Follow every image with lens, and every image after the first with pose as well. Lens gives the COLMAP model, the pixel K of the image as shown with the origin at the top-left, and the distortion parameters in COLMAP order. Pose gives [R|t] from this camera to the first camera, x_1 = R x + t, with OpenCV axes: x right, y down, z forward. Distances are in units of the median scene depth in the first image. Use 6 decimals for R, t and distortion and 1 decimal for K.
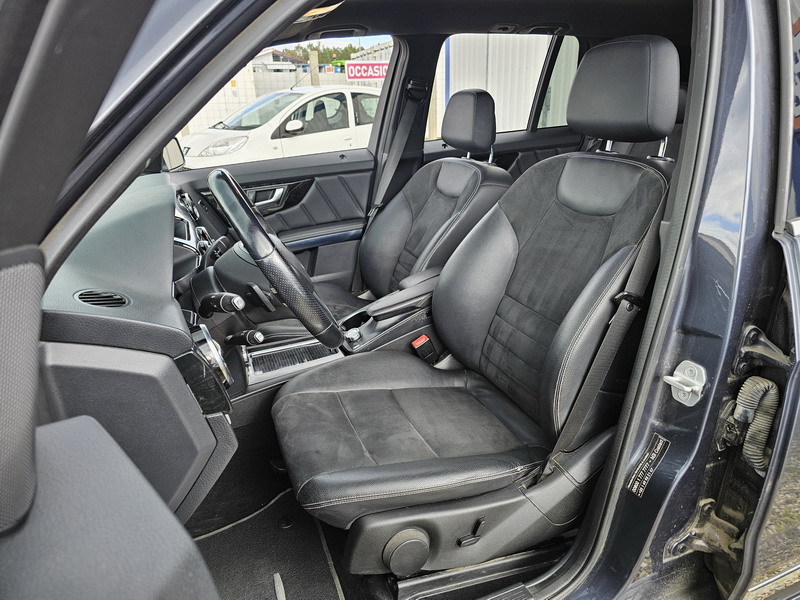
lens RADIAL K [[538.6, 0, 400.0], [0, 538.6, 300.0], [0, 0, 1]] dist [0.106674, -0.000196]
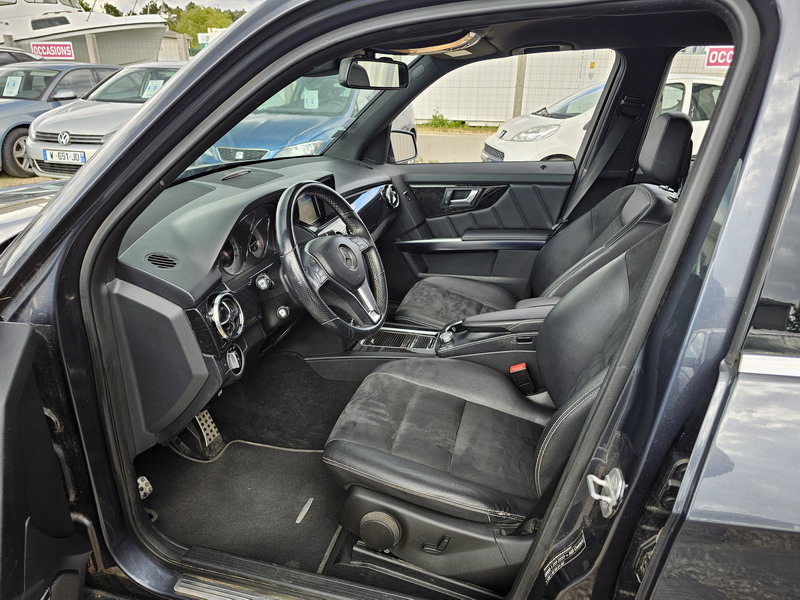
lens RADIAL K [[561.2, 0, 408.7], [0, 561.2, 297.8], [0, 0, 1]] dist [0.023586, -0.005422]
pose [[0.794679, 0.255647, -0.550572, 0.343095], [-0.236809, 0.965691, 0.106596, -0.088462], [0.558933, 0.045671, 0.827954, 0.021877]]
